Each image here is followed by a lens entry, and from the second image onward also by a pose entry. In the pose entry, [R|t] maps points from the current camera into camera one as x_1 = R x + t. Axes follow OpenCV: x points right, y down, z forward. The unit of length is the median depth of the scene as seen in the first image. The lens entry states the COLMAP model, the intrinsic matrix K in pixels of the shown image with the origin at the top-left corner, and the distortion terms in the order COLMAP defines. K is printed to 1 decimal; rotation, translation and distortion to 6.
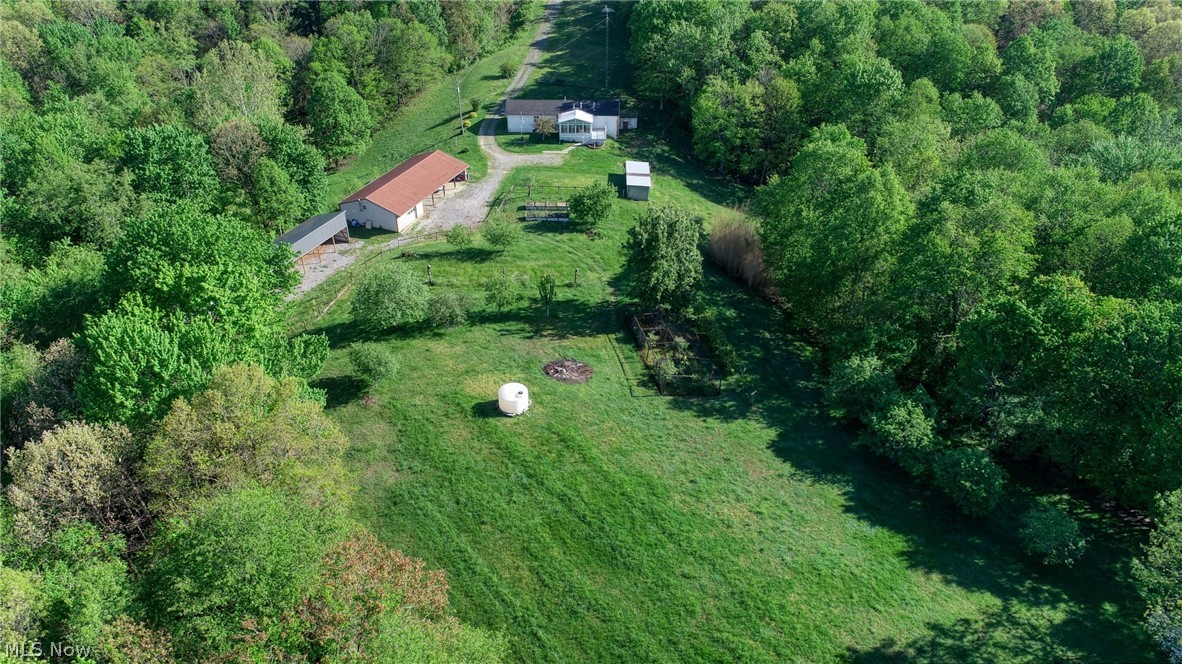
lens RADIAL K [[808.0, 0, 591.0], [0, 808.0, 332.0], [0, 0, 1]] dist [0.003174, 0.002415]
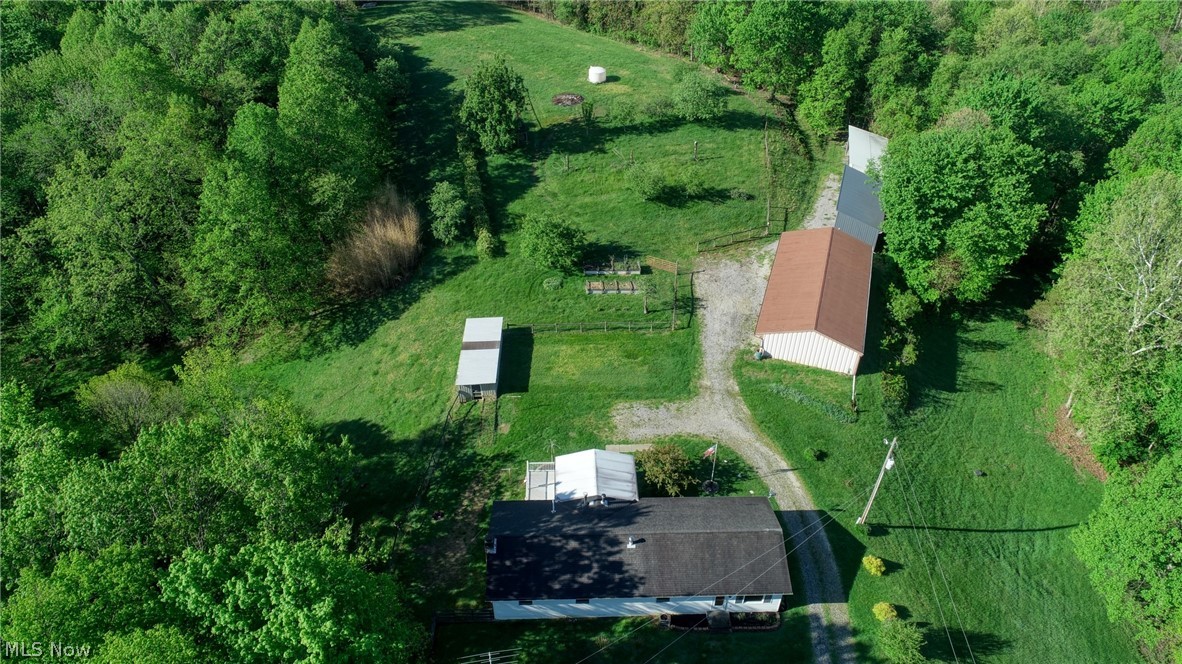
lens RADIAL K [[808.0, 0, 591.0], [0, 808.0, 332.0], [0, 0, 1]] dist [0.003174, 0.002415]
pose [[-0.997651, -0.007786, -0.068060, 0.018233], [-0.066753, 0.333665, 0.940325, -0.789651], [0.015387, 0.942660, -0.333401, 1.210924]]
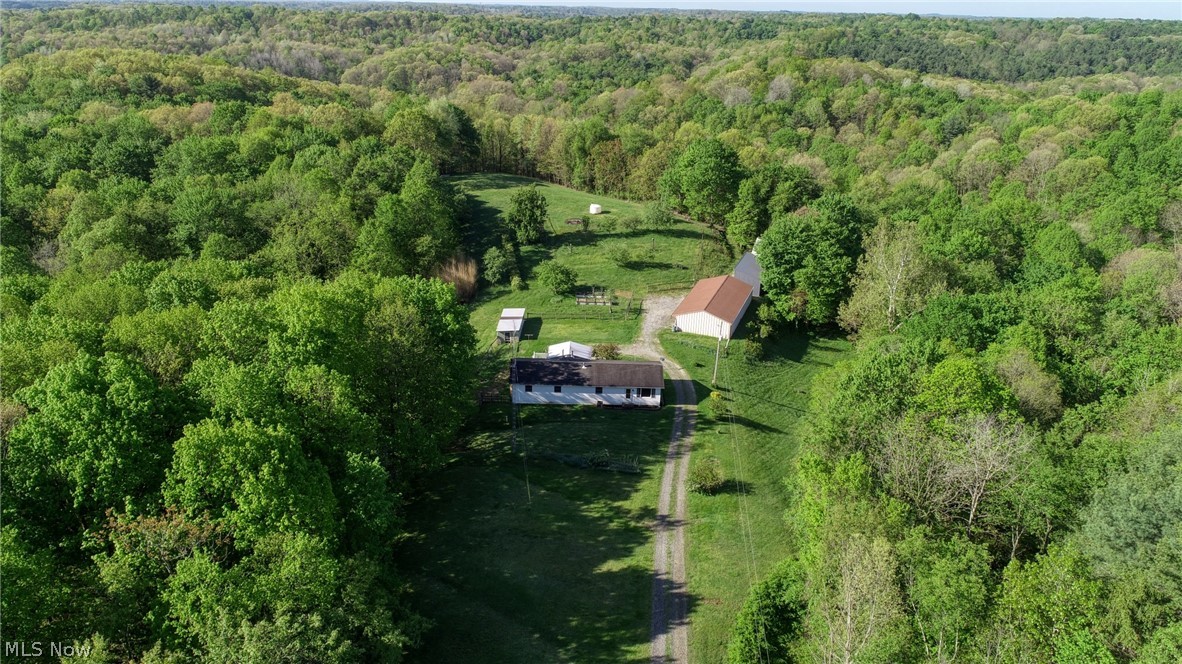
lens RADIAL K [[808.0, 0, 591.0], [0, 808.0, 332.0], [0, 0, 1]] dist [0.003174, 0.002415]
pose [[-0.998291, -0.051342, -0.027909, -0.016005], [-0.052337, 0.573092, 0.817818, -1.066651], [-0.025994, 0.817881, -0.574799, 1.641280]]
